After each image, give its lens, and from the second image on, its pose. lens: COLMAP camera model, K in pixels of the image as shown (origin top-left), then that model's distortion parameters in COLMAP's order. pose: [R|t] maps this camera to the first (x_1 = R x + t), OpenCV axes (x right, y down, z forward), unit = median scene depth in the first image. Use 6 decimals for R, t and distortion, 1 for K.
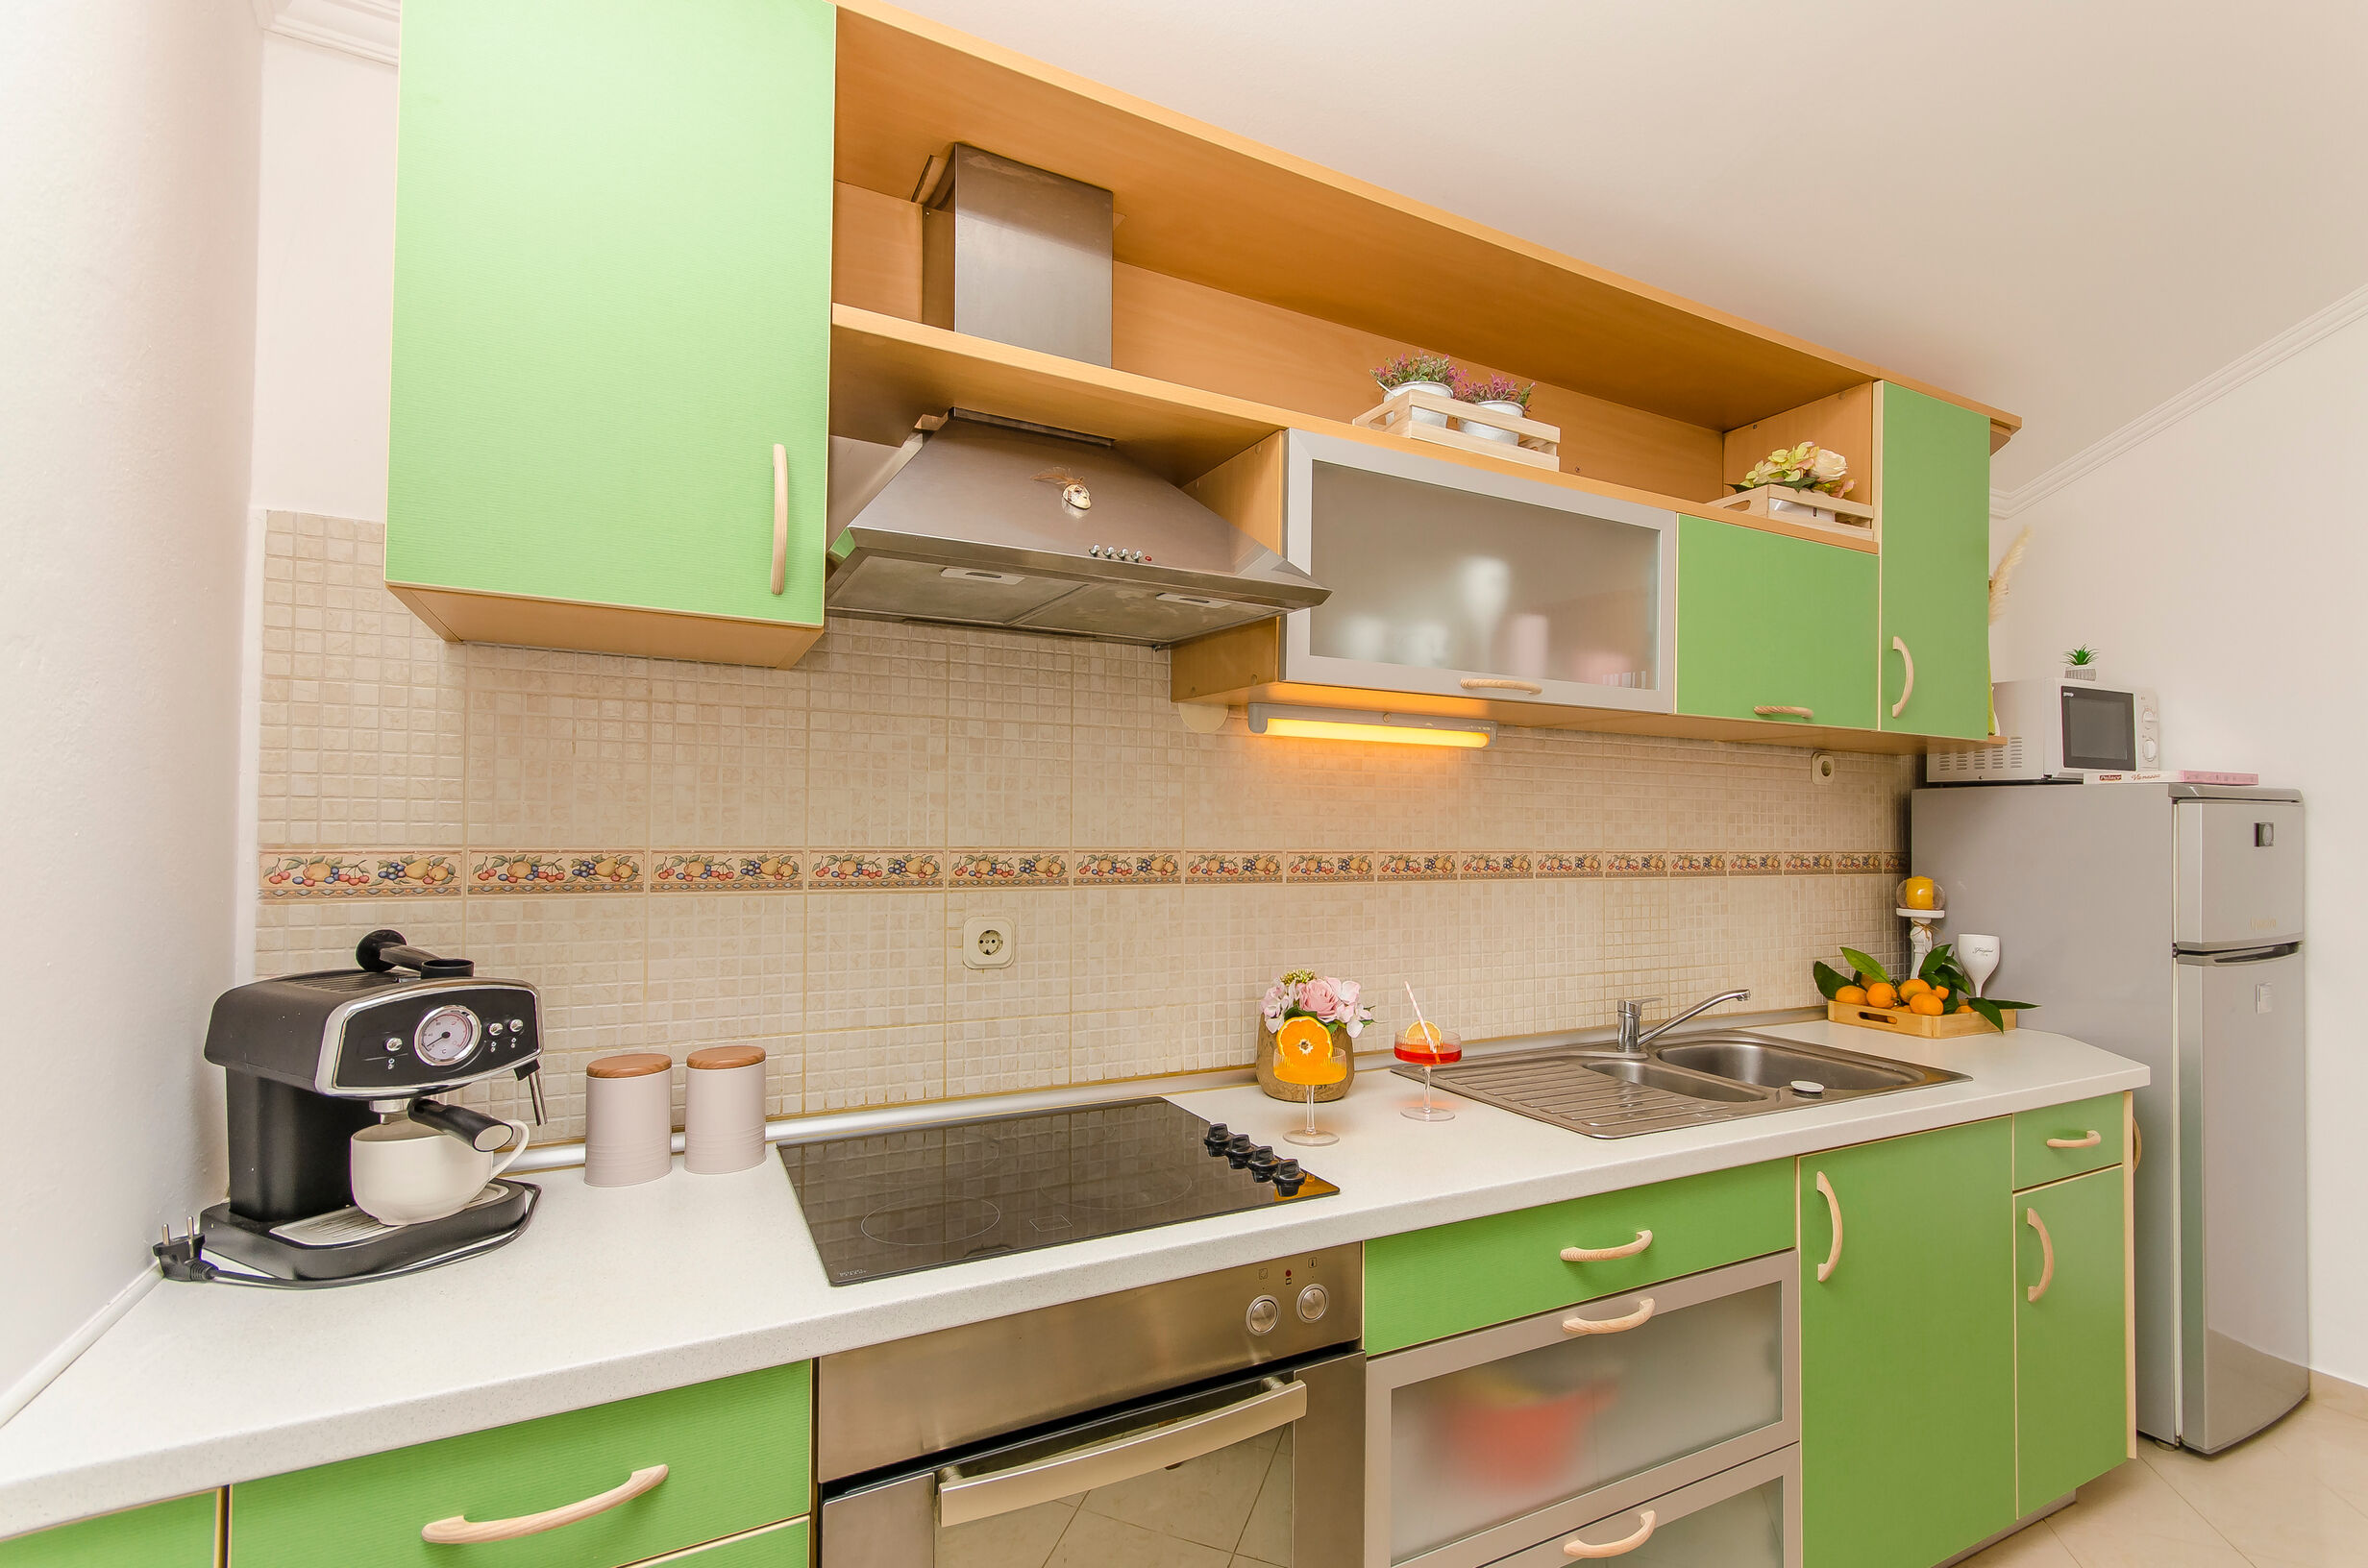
lens RADIAL K [[1041.5, 0, 1183.2], [0, 1041.5, 811.4], [0, 0, 1]] dist [-0.001575, -0.000110]
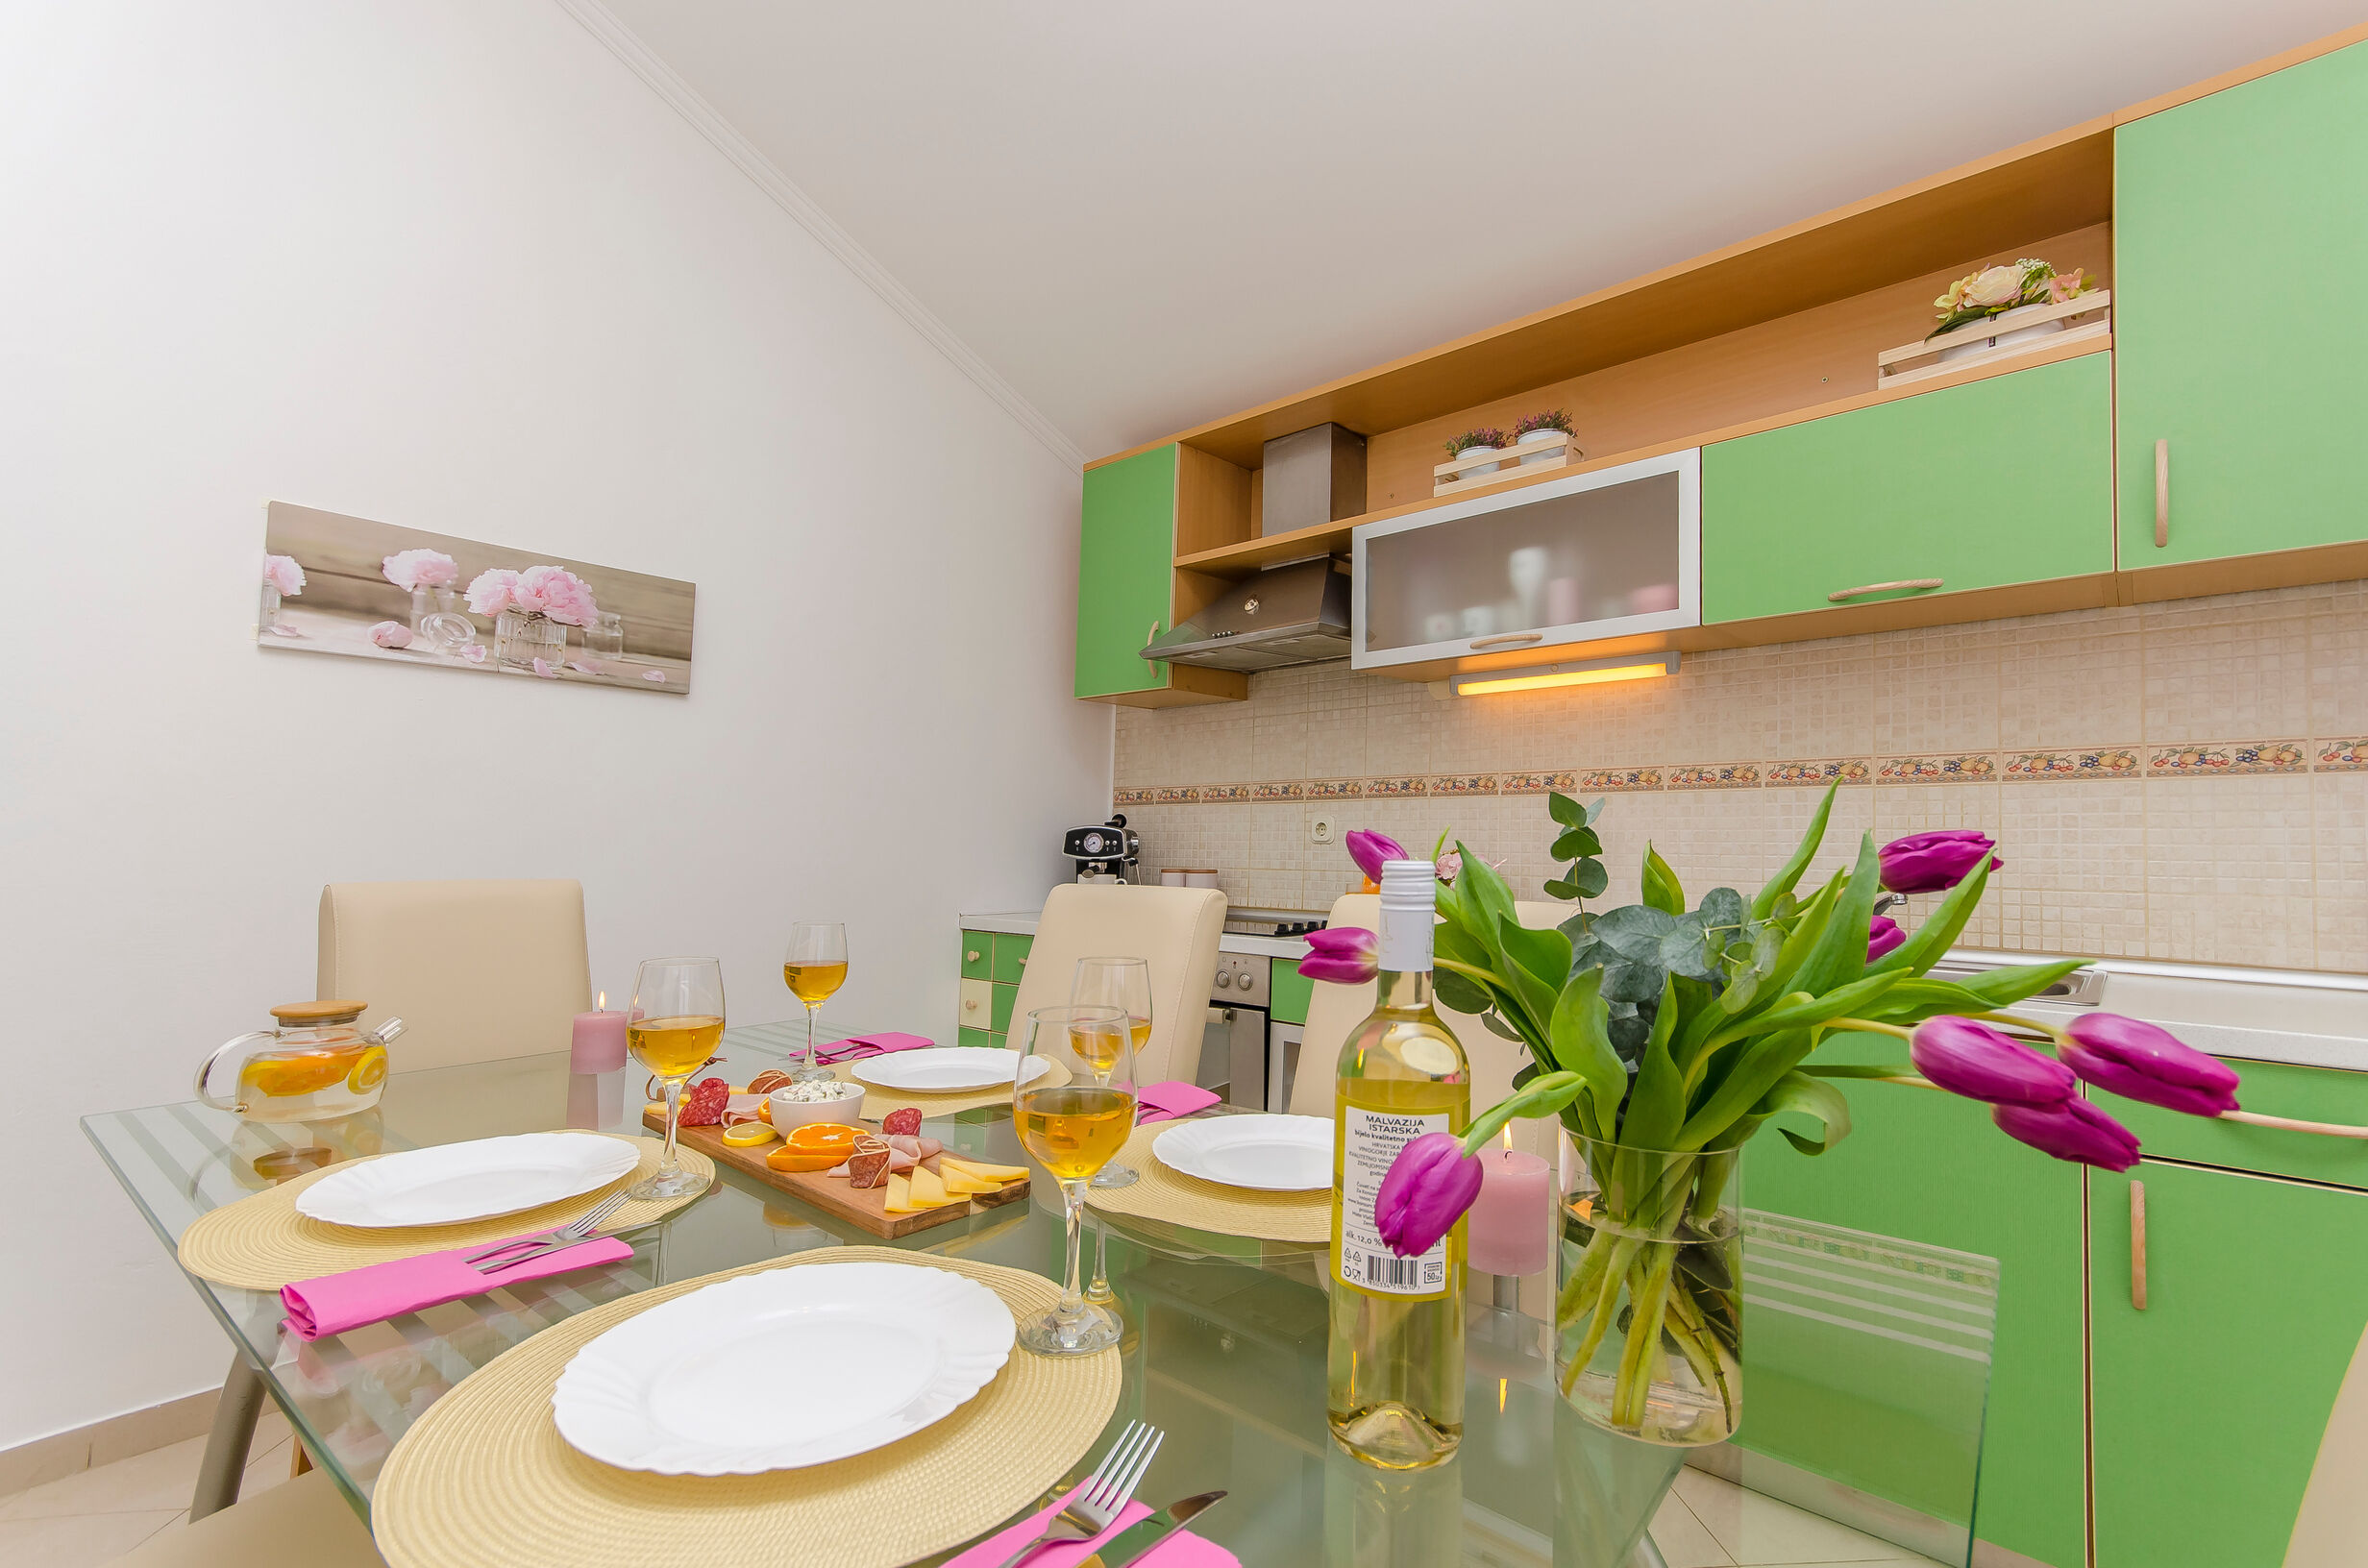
lens RADIAL K [[1017.2, 0, 1195.2], [0, 1017.2, 817.1], [0, 0, 1]] dist [0.000109, -0.000093]
pose [[0.373670, -0.050890, -0.926165, 1.340783], [-0.015416, 0.998015, -0.061058, 0.207707], [0.927434, 0.037093, 0.372144, 0.110842]]
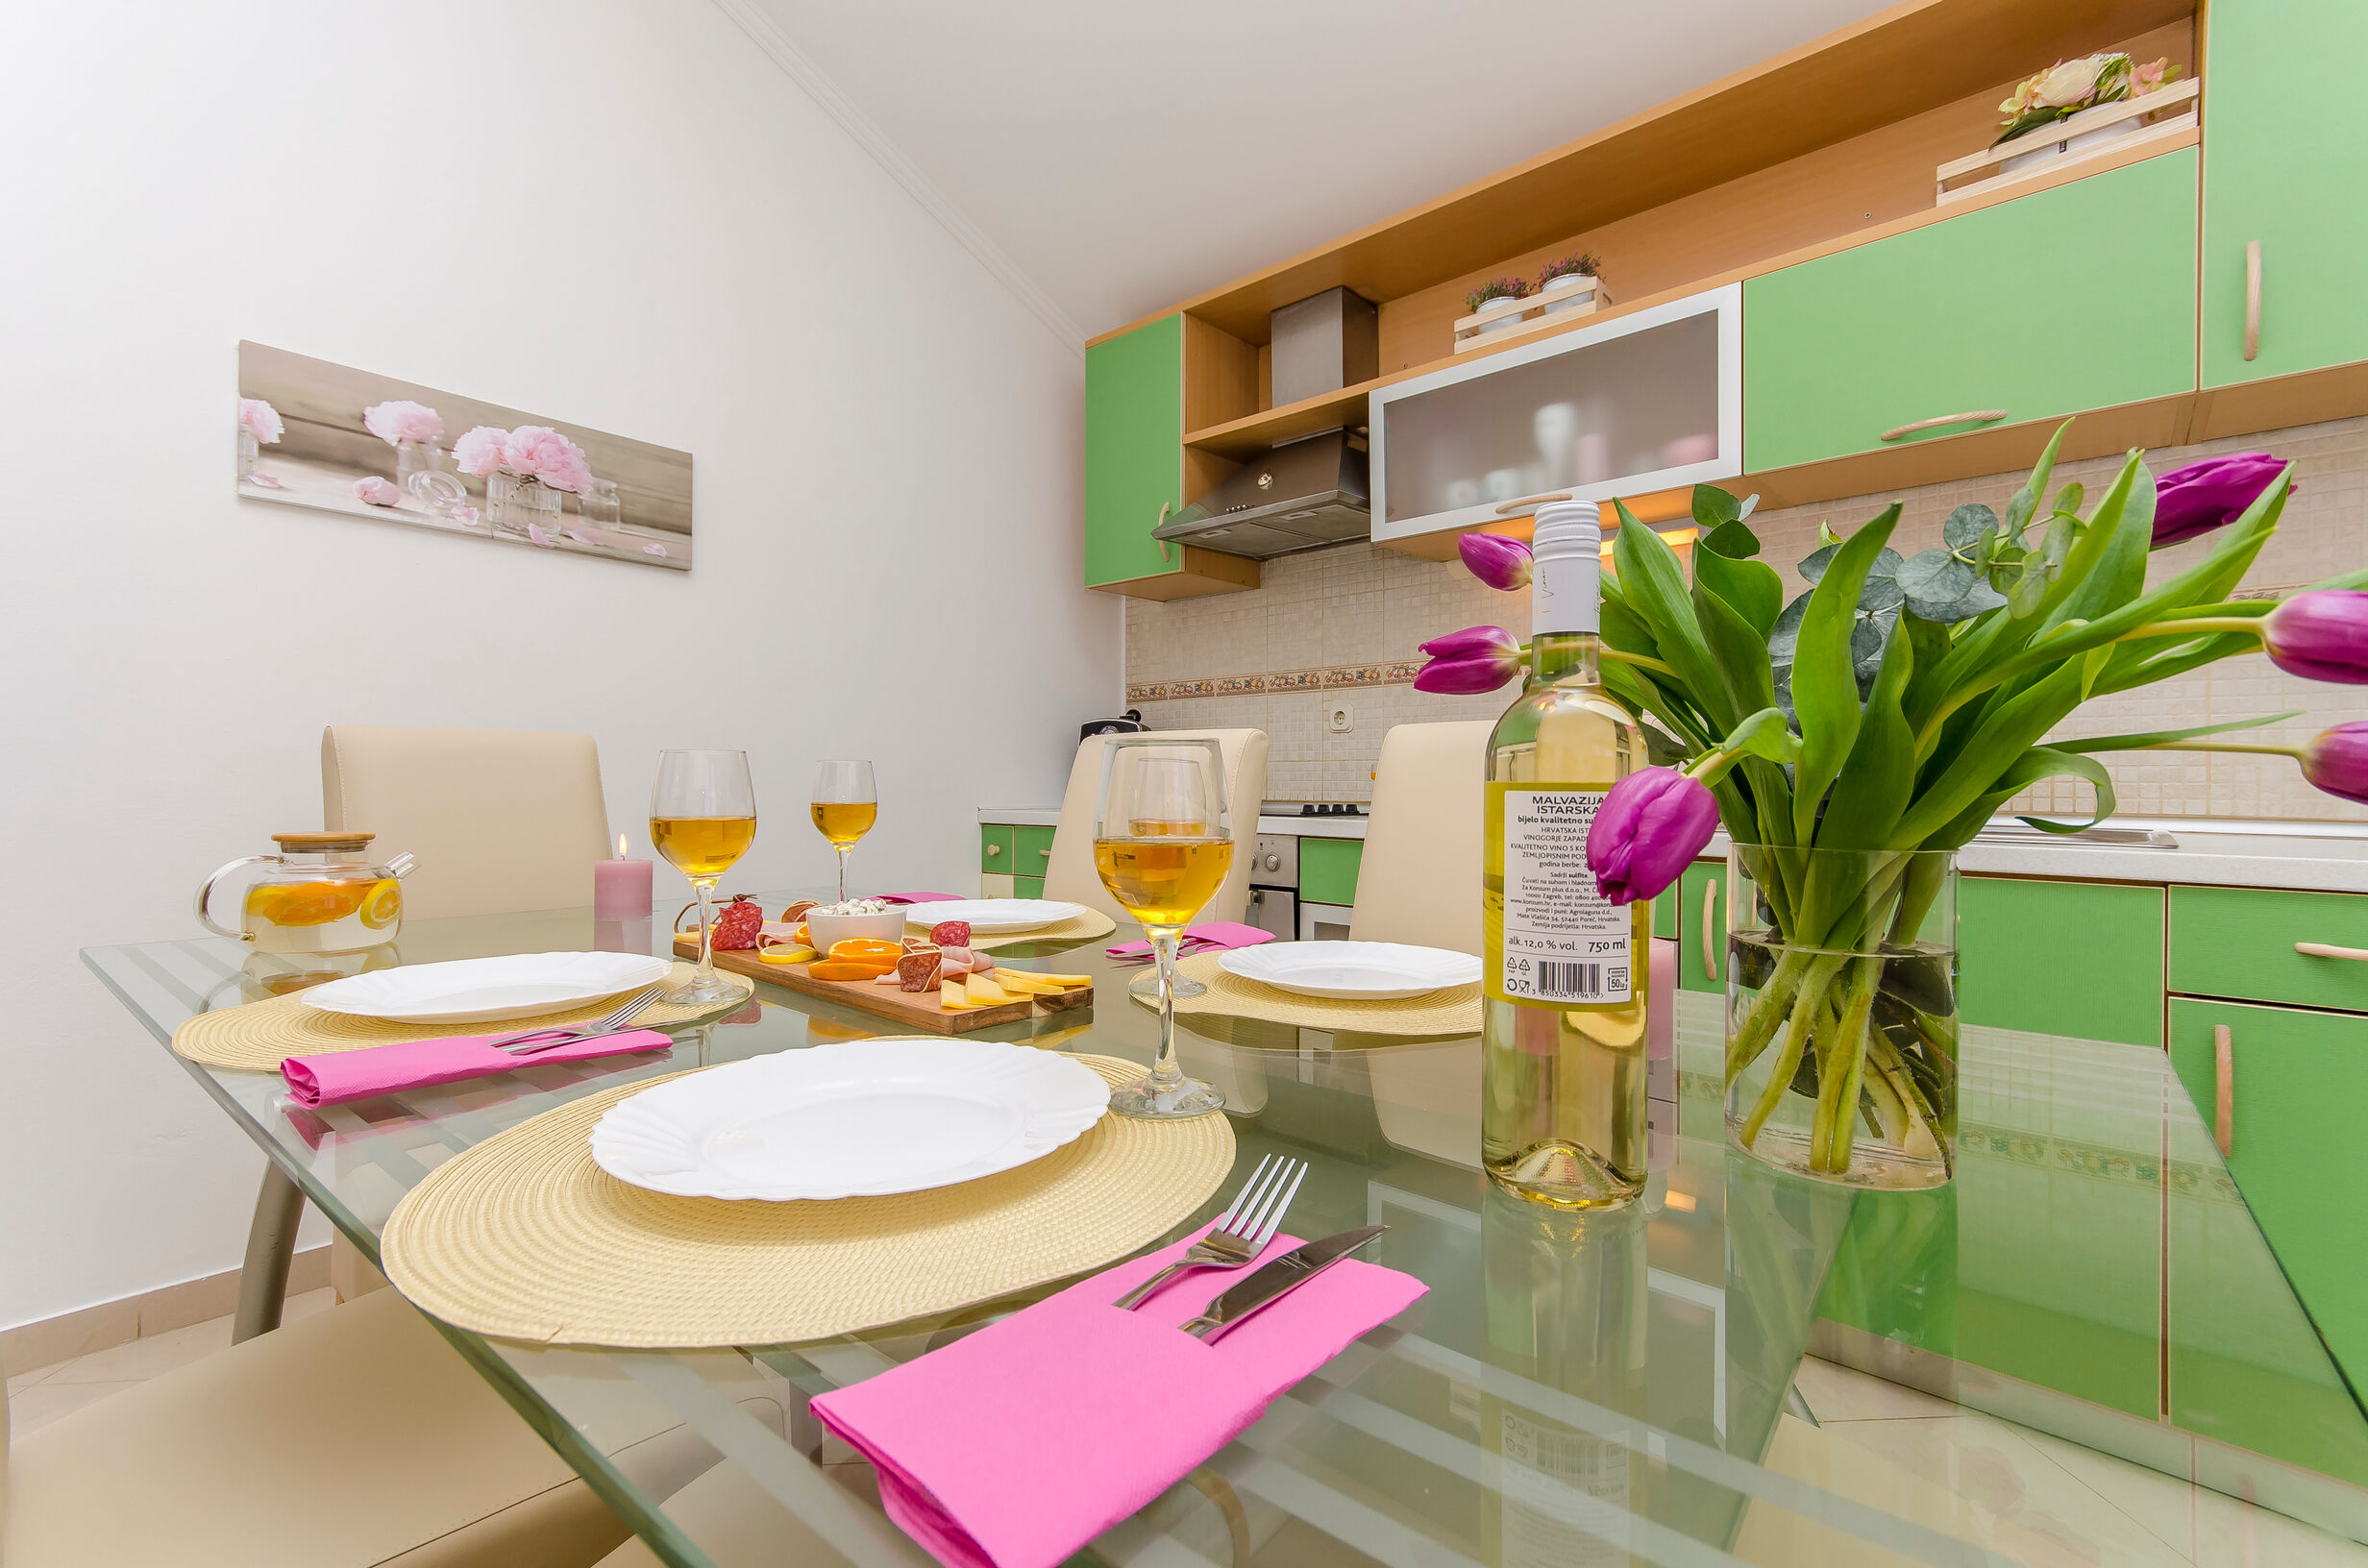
lens RADIAL K [[1031.8, 0, 1184.9], [0, 1031.8, 779.0], [0, 0, 1]] dist [-0.000138, -0.000771]
pose [[0.350836, -0.007169, -0.936410, 1.332306], [0.018548, 0.999828, -0.000706, 0.217076], [0.936253, -0.017121, 0.350908, 0.109895]]
